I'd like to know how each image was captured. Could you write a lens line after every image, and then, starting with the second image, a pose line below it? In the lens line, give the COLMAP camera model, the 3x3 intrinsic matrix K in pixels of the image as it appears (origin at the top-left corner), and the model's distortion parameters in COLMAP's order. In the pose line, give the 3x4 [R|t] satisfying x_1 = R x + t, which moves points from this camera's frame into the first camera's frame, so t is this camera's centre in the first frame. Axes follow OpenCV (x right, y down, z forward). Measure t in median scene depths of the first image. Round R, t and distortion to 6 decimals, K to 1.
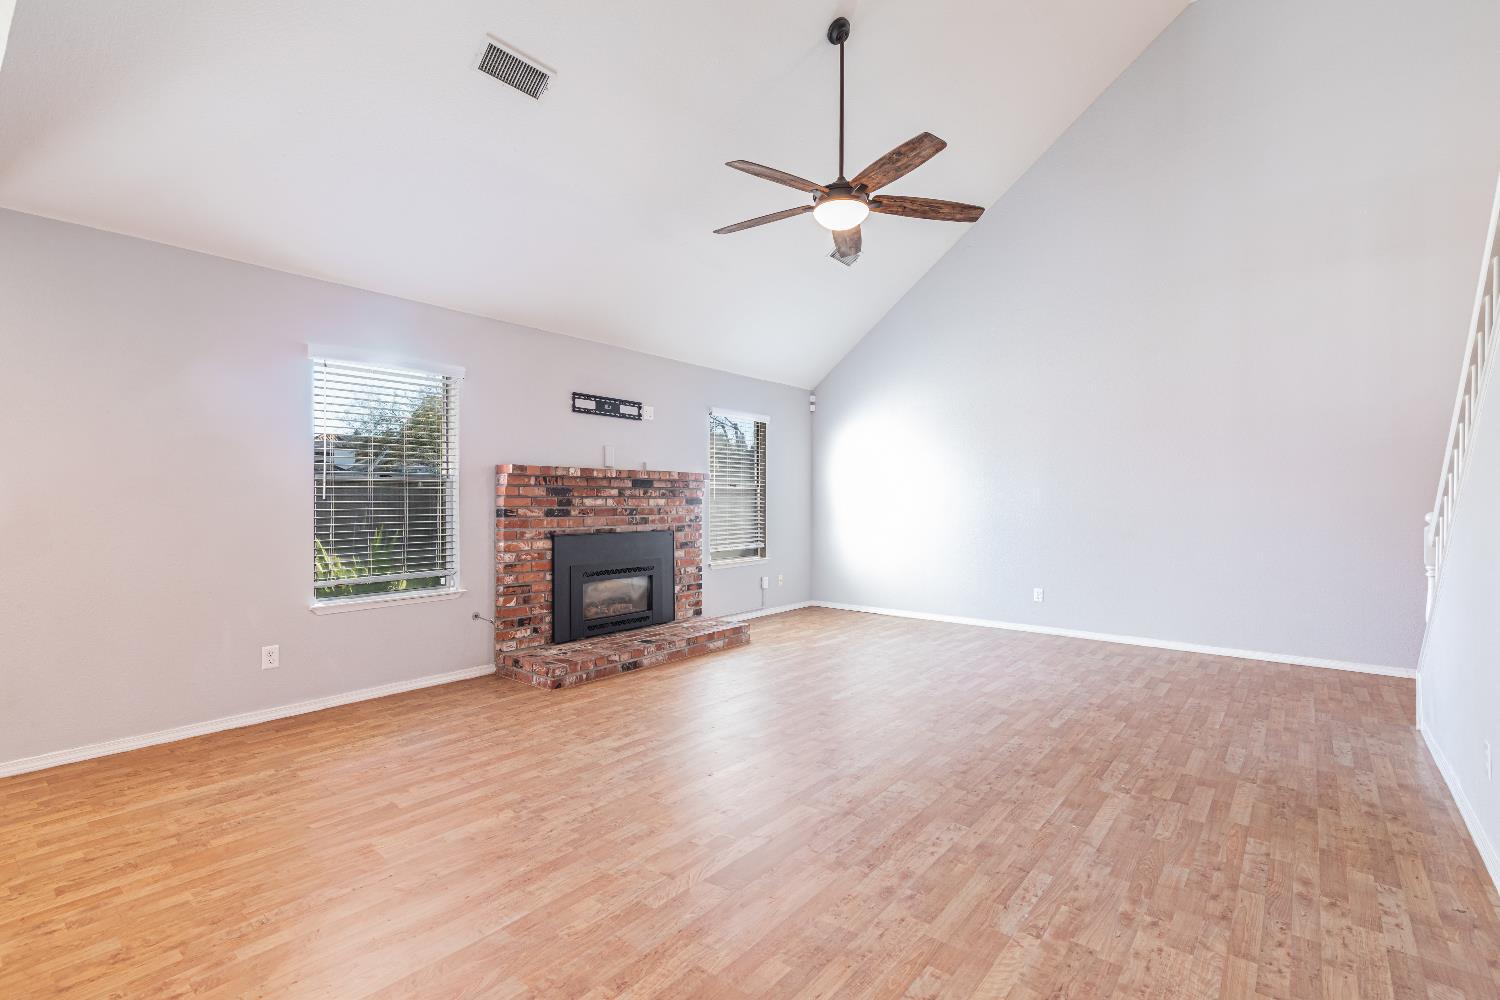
lens RADIAL K [[681.6, 0, 754.3], [0, 681.6, 497.8], [0, 0, 1]] dist [0.009342, -0.002865]
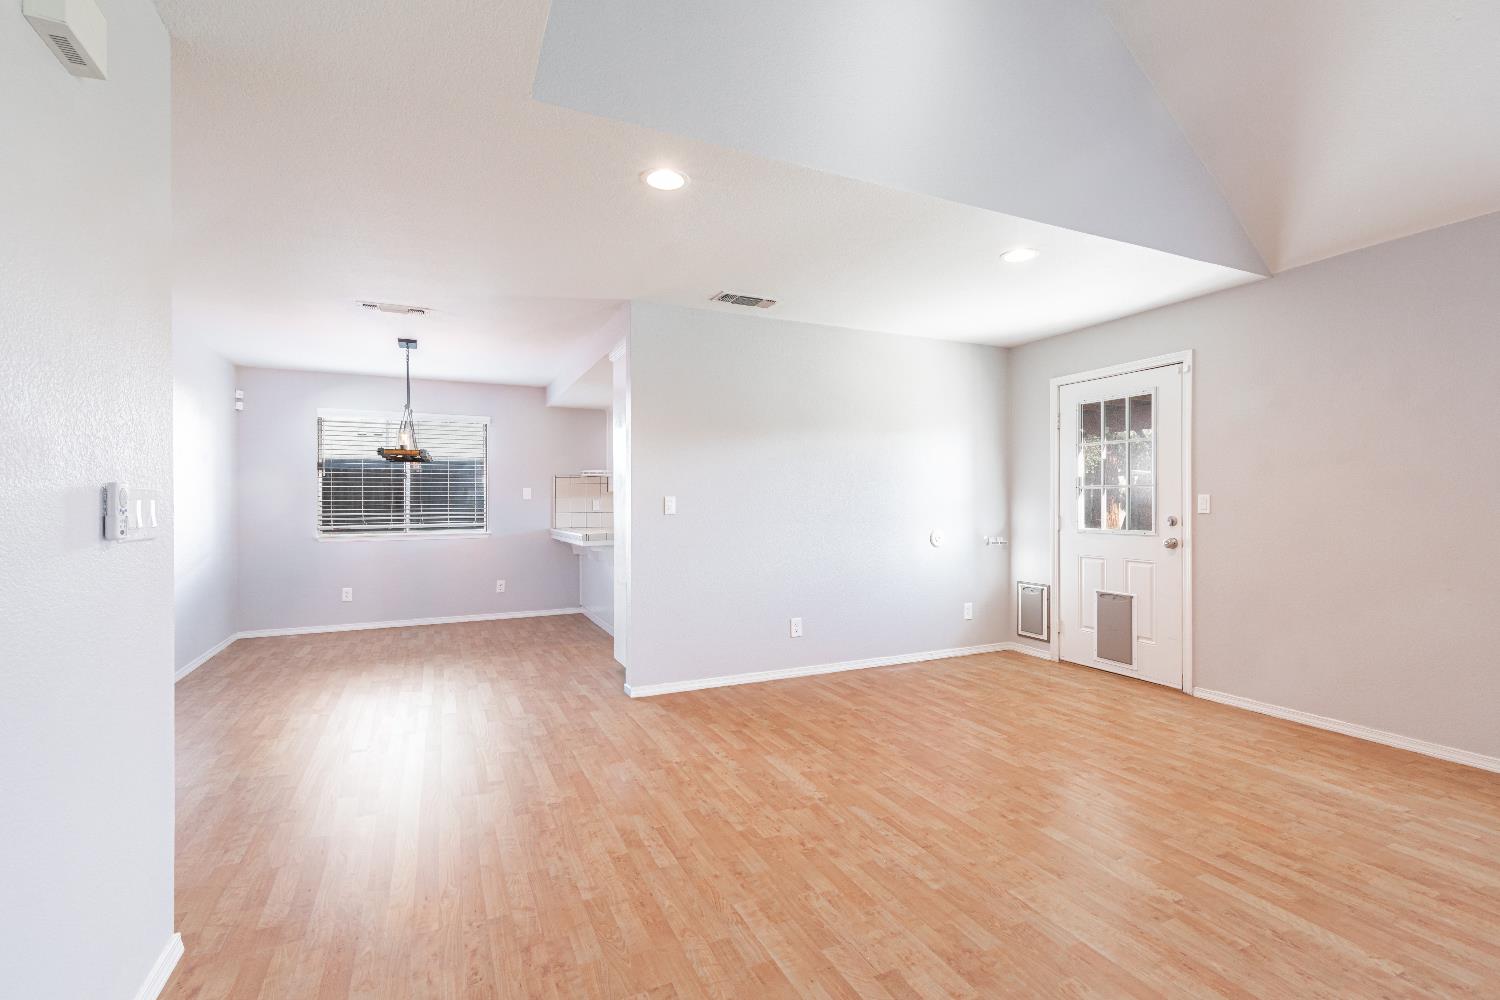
lens RADIAL K [[681.6, 0, 753.4], [0, 681.6, 501.3], [0, 0, 1]] dist [0.009342, -0.002865]
pose [[-0.437826, -0.001839, -0.899058, 0.373251], [0.006701, 0.999963, -0.005309, 0.003542], [0.899035, -0.008348, -0.437798, 0.532673]]
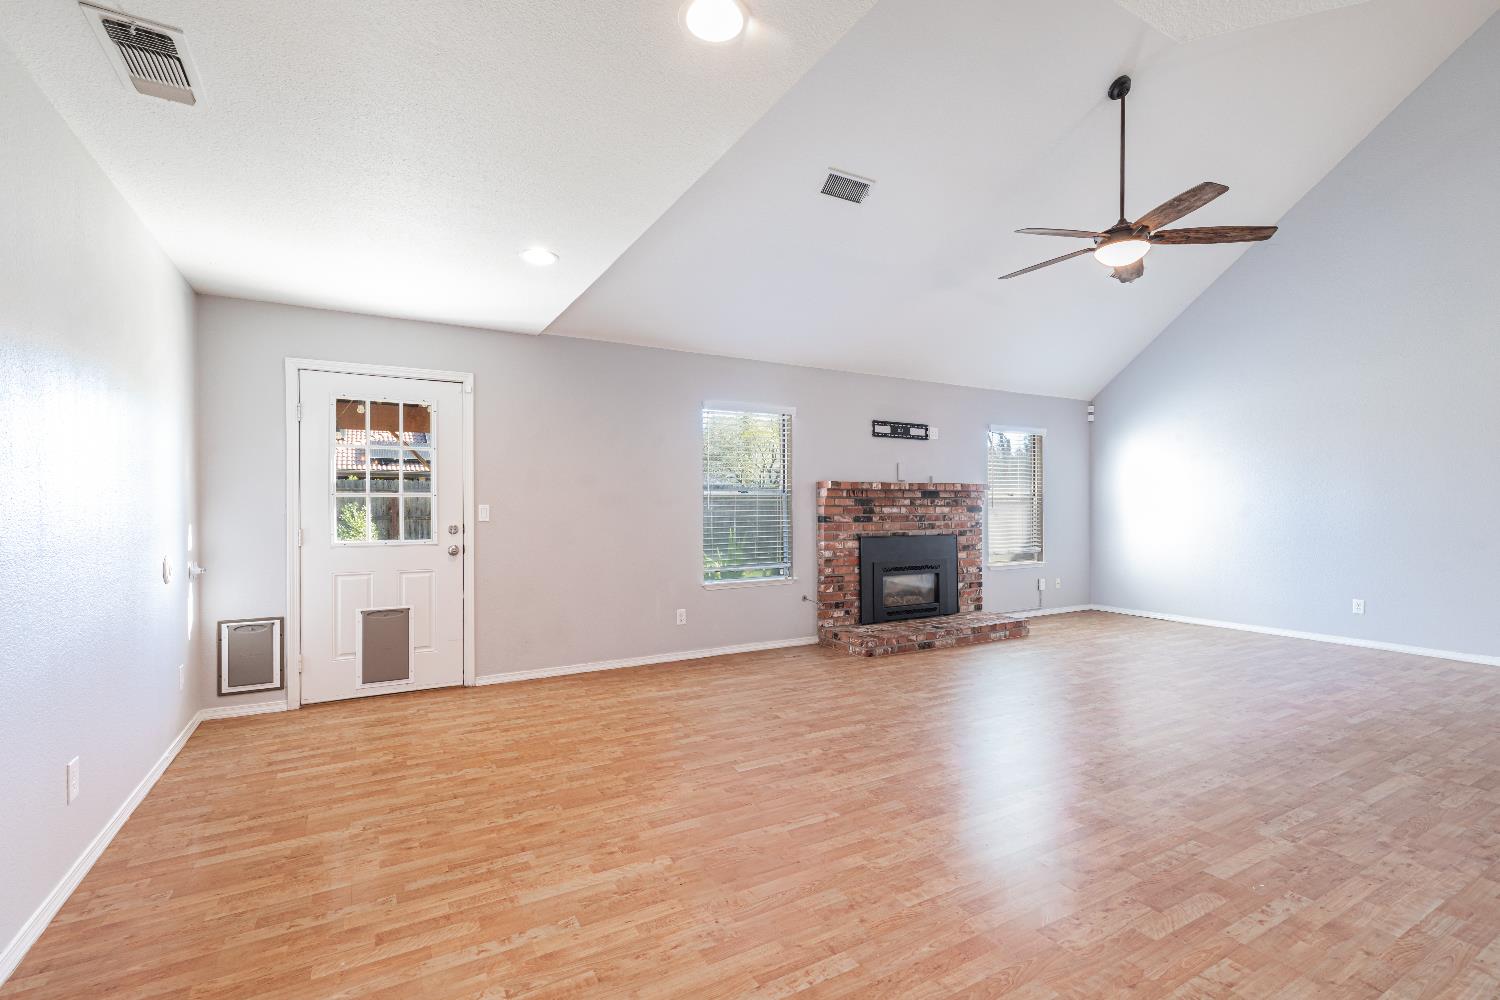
lens RADIAL K [[681.6, 0, 753.2], [0, 681.6, 512.9], [0, 0, 1]] dist [0.009342, -0.002865]
pose [[0.932808, -0.002420, -0.360366, -0.038166], [0.006107, 0.999940, 0.009093, -0.002033], [0.360322, -0.010683, 0.932767, -0.304034]]
